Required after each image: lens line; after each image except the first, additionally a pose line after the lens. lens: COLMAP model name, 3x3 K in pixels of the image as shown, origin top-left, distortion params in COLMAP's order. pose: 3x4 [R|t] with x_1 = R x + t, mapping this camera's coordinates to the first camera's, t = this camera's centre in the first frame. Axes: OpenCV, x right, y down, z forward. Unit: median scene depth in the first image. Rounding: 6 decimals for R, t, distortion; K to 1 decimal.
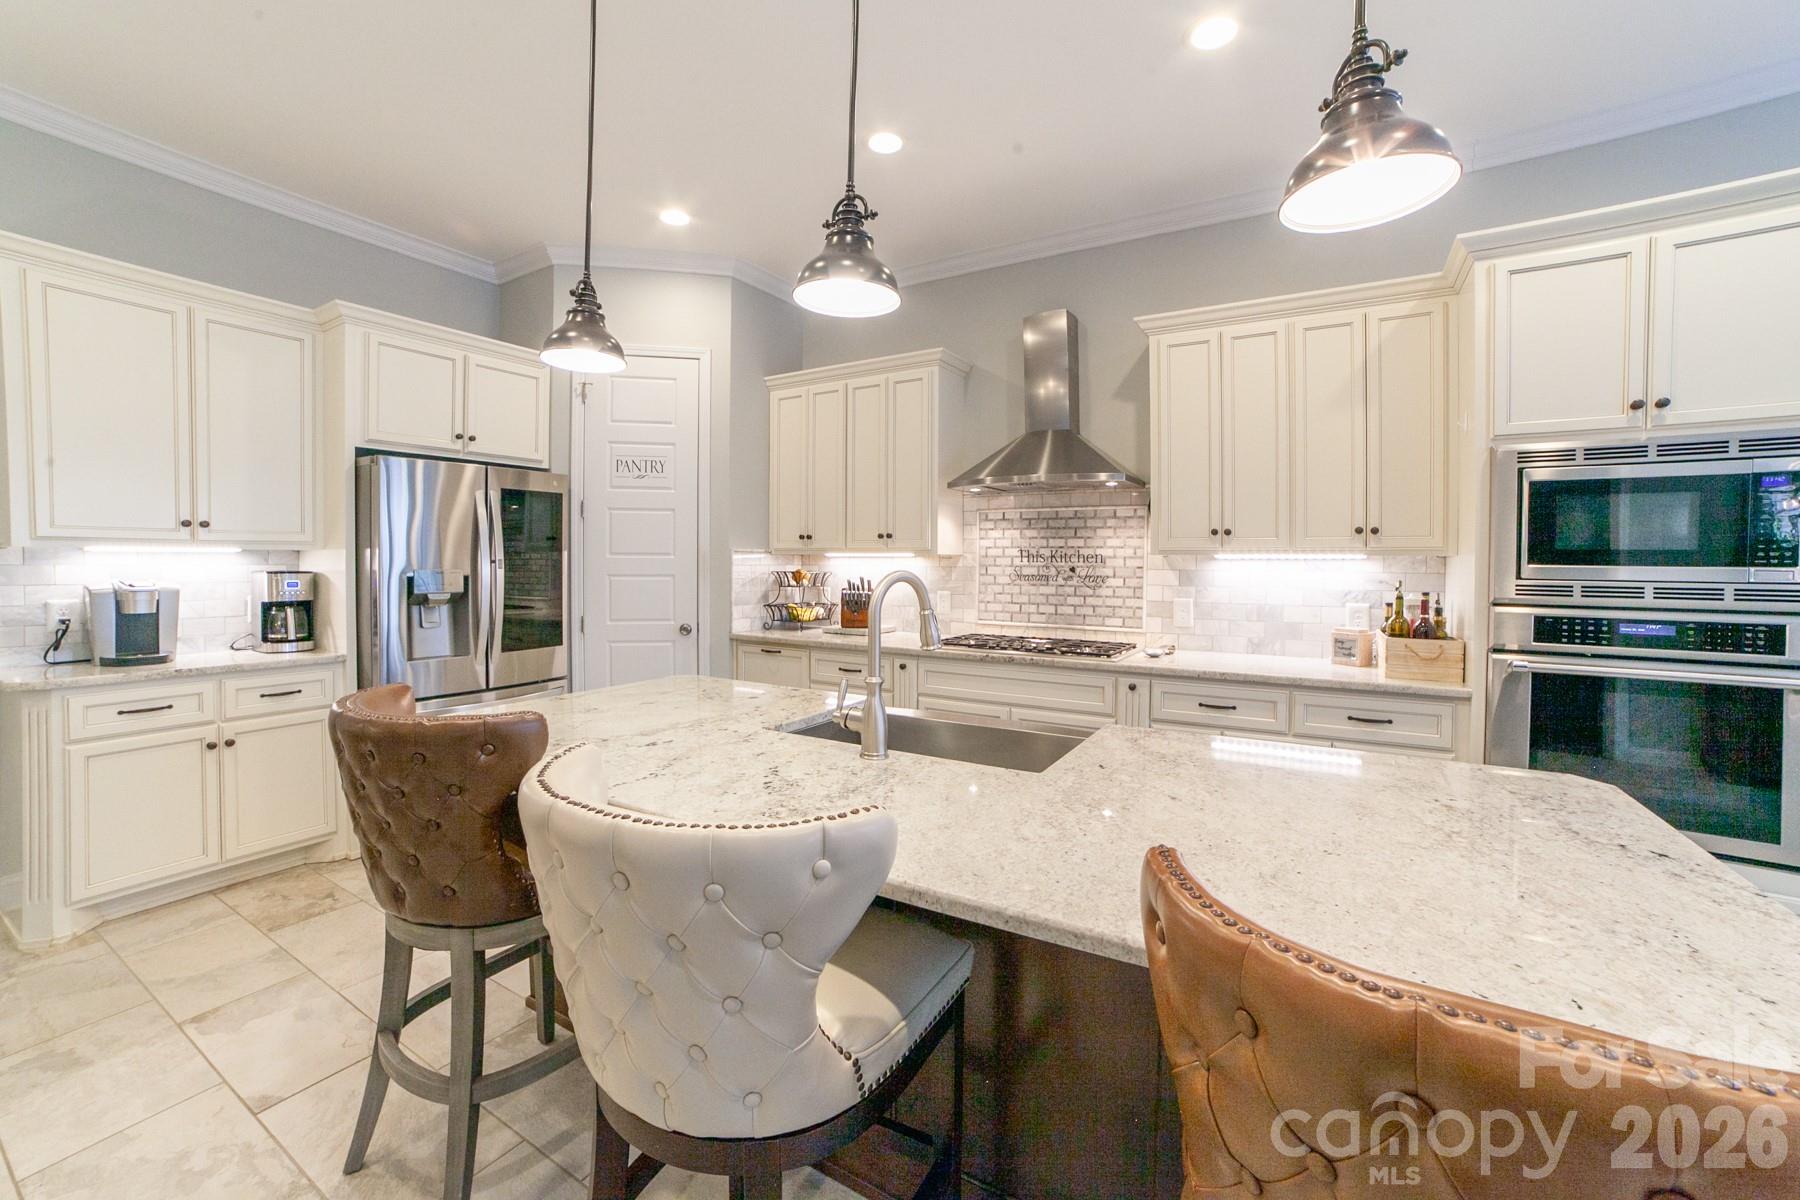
lens RADIAL K [[717.6, 0, 899.8], [0, 717.6, 581.5], [0, 0, 1]] dist [-0.095035, 0.041907]
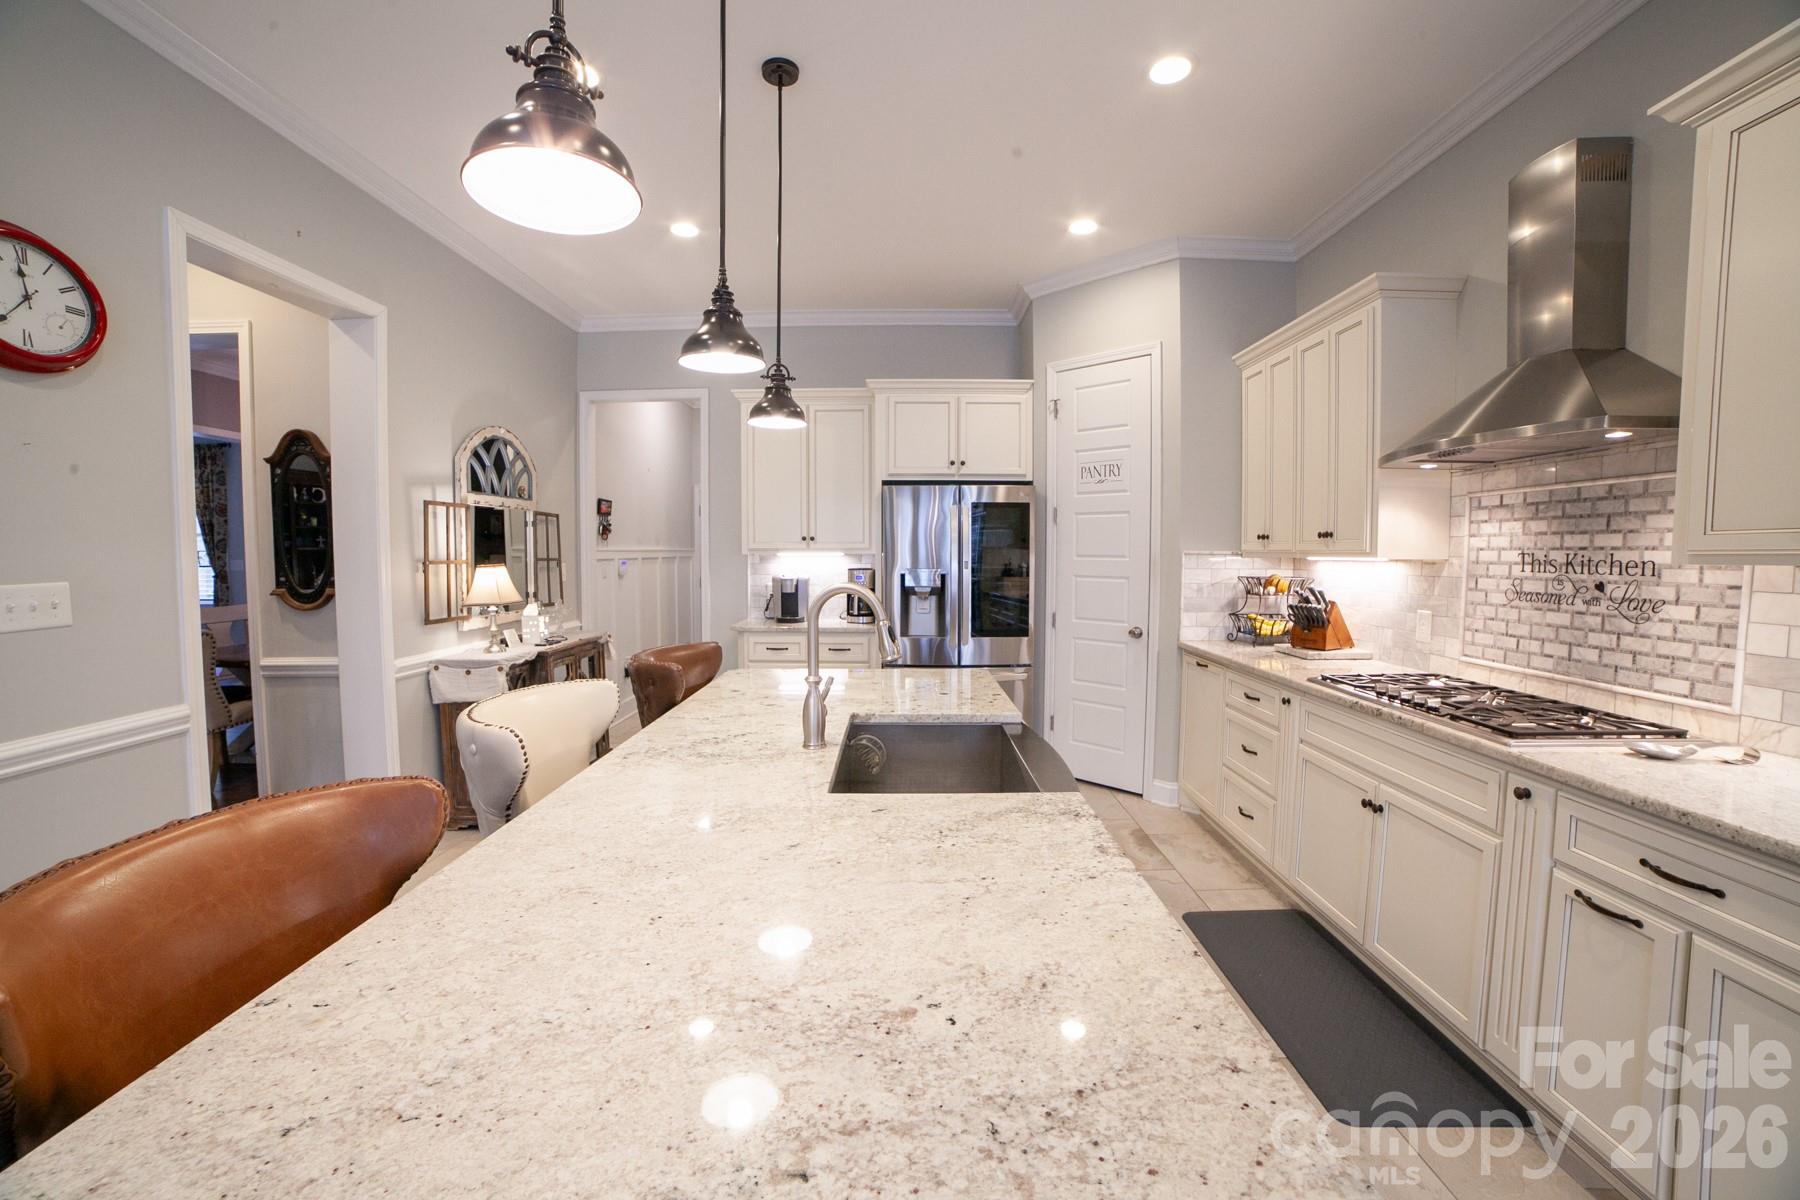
lens RADIAL K [[734.7, 0, 909.2], [0, 734.7, 587.6], [0, 0, 1]] dist [-0.090224, 0.034087]
pose [[0.523746, 0.037406, -0.851053, 0.434772], [-0.025239, 0.999278, 0.028389, -0.017929], [0.851500, 0.006611, 0.524312, 0.223633]]
